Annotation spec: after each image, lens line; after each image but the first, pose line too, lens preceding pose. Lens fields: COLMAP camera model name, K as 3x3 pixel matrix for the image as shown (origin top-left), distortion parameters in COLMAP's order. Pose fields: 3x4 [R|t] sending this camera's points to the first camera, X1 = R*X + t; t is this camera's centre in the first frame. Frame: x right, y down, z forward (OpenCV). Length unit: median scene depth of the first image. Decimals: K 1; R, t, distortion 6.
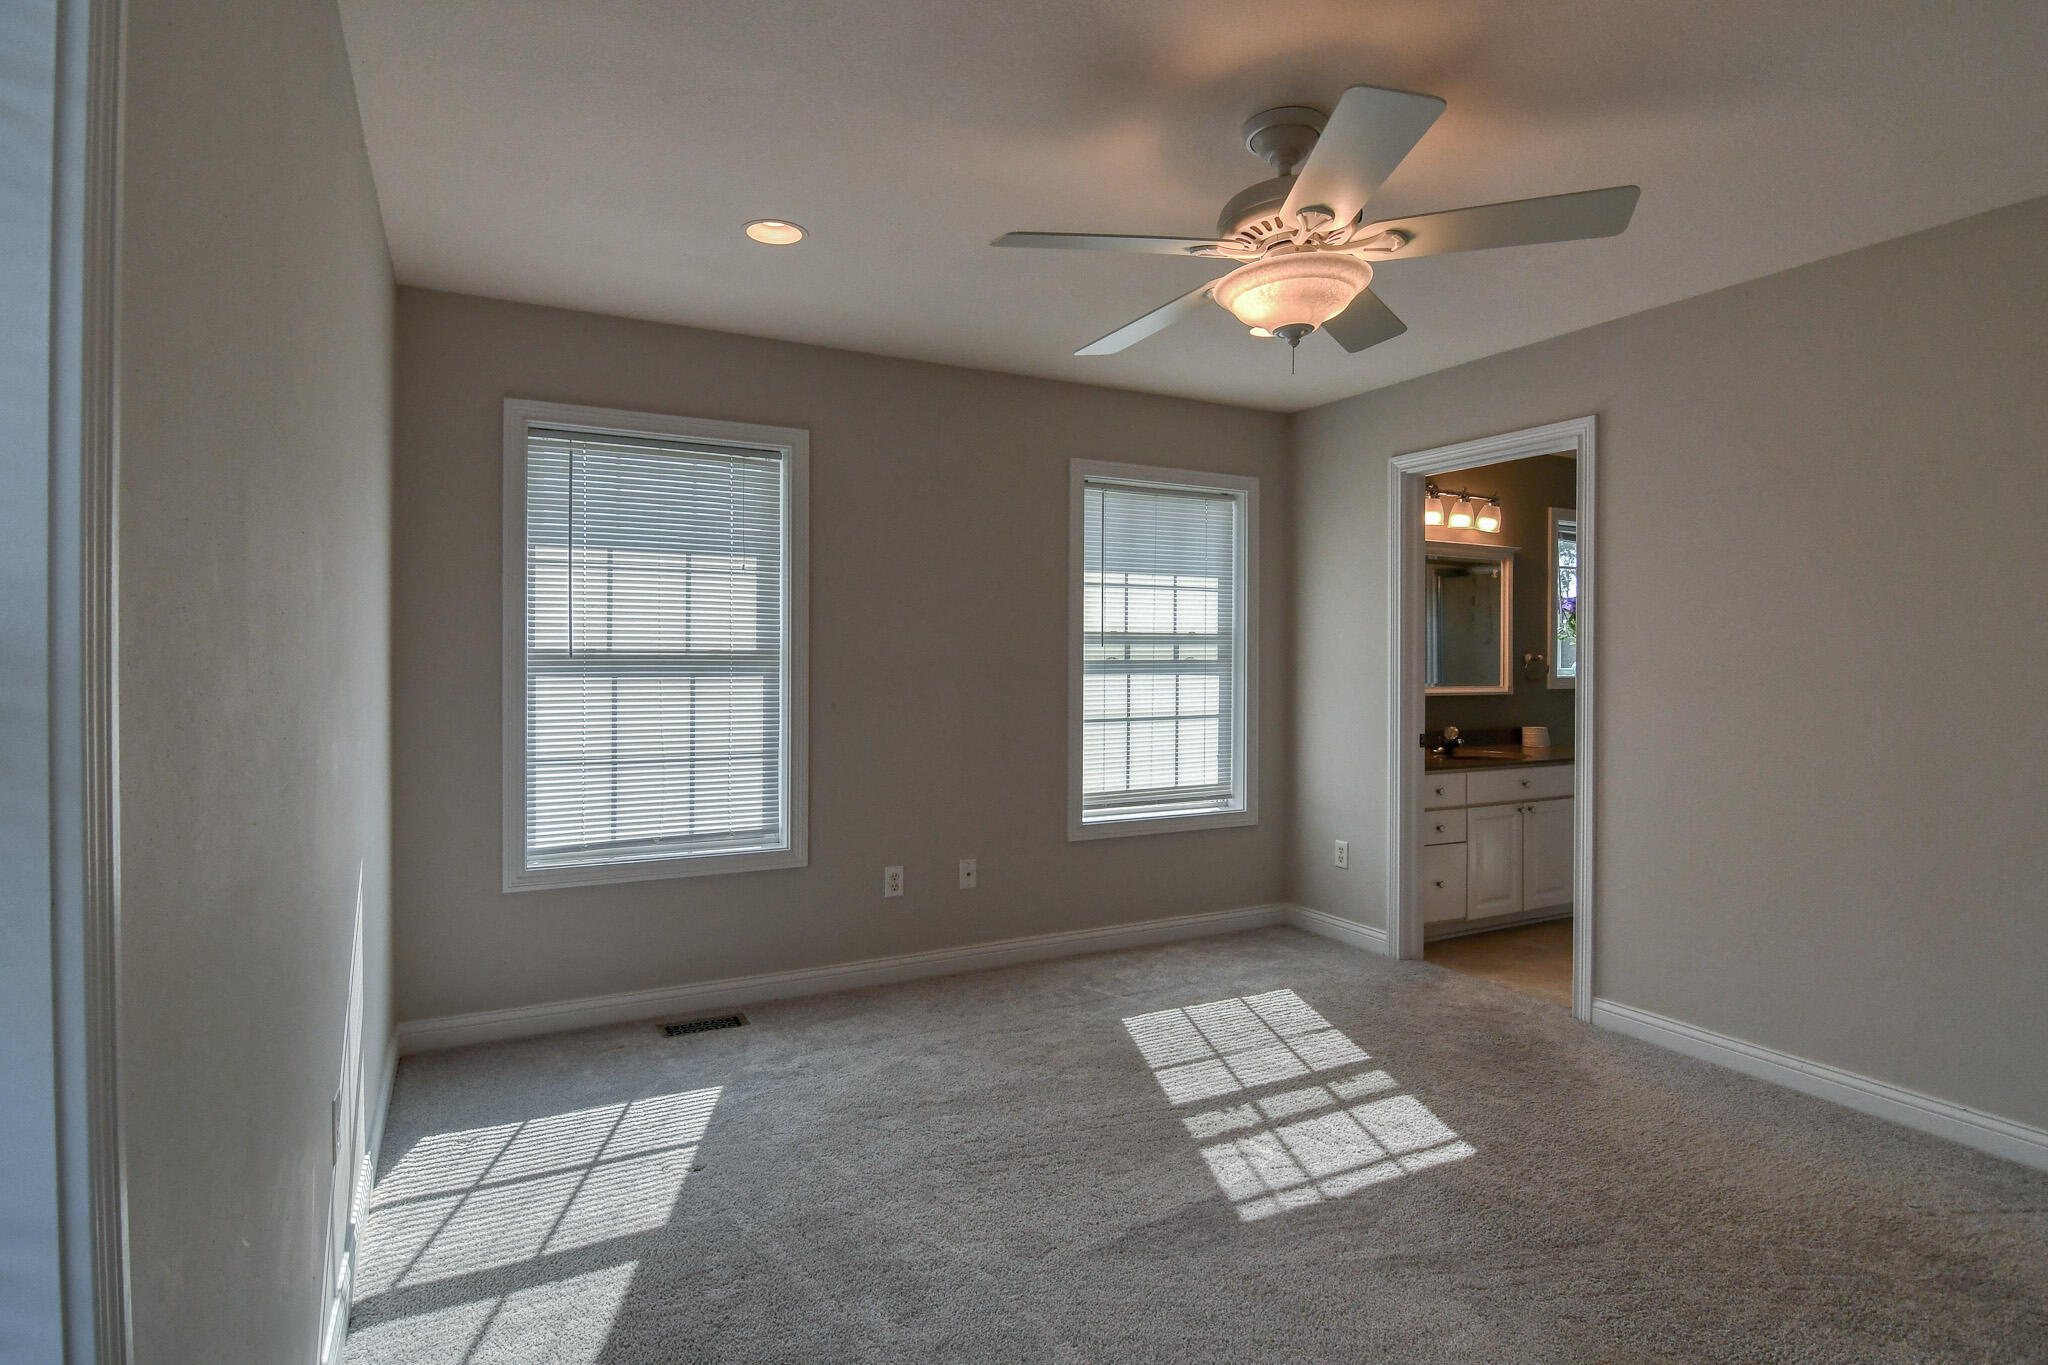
lens RADIAL K [[1014.5, 0, 1040.7], [0, 1014.5, 691.7], [0, 0, 1]] dist [-0.010579, -0.007461]
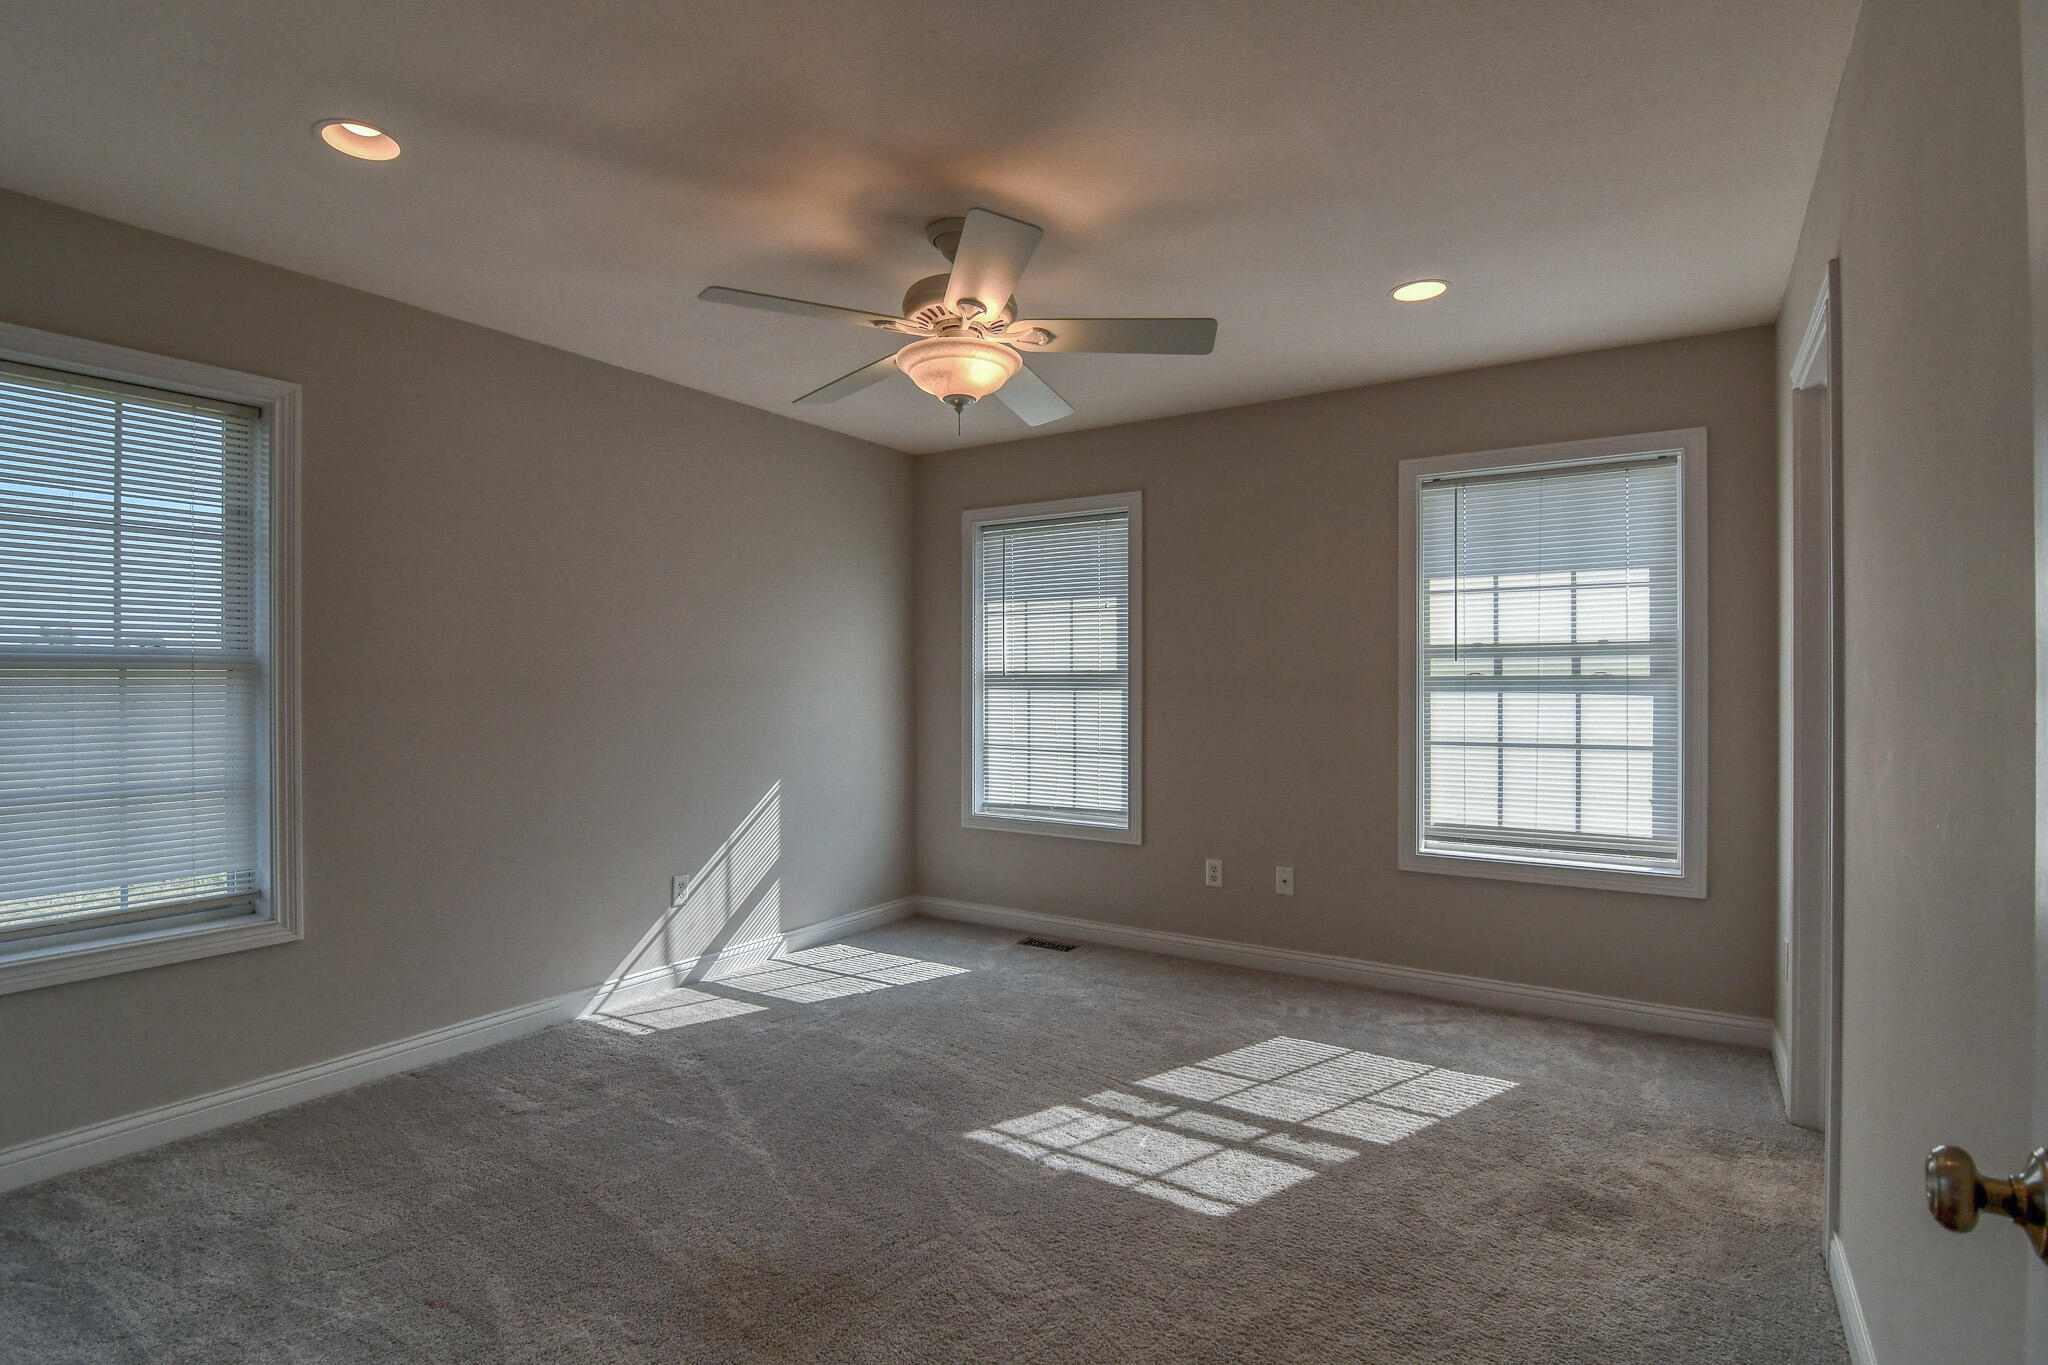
lens RADIAL K [[1014.5, 0, 1034.3], [0, 1014.5, 714.6], [0, 0, 1]] dist [-0.010579, -0.007461]
pose [[0.498377, 0.025645, -0.866581, 0.789208], [-0.024881, 0.999574, 0.015272, -0.001806], [0.866603, 0.013950, 0.498803, 0.280227]]
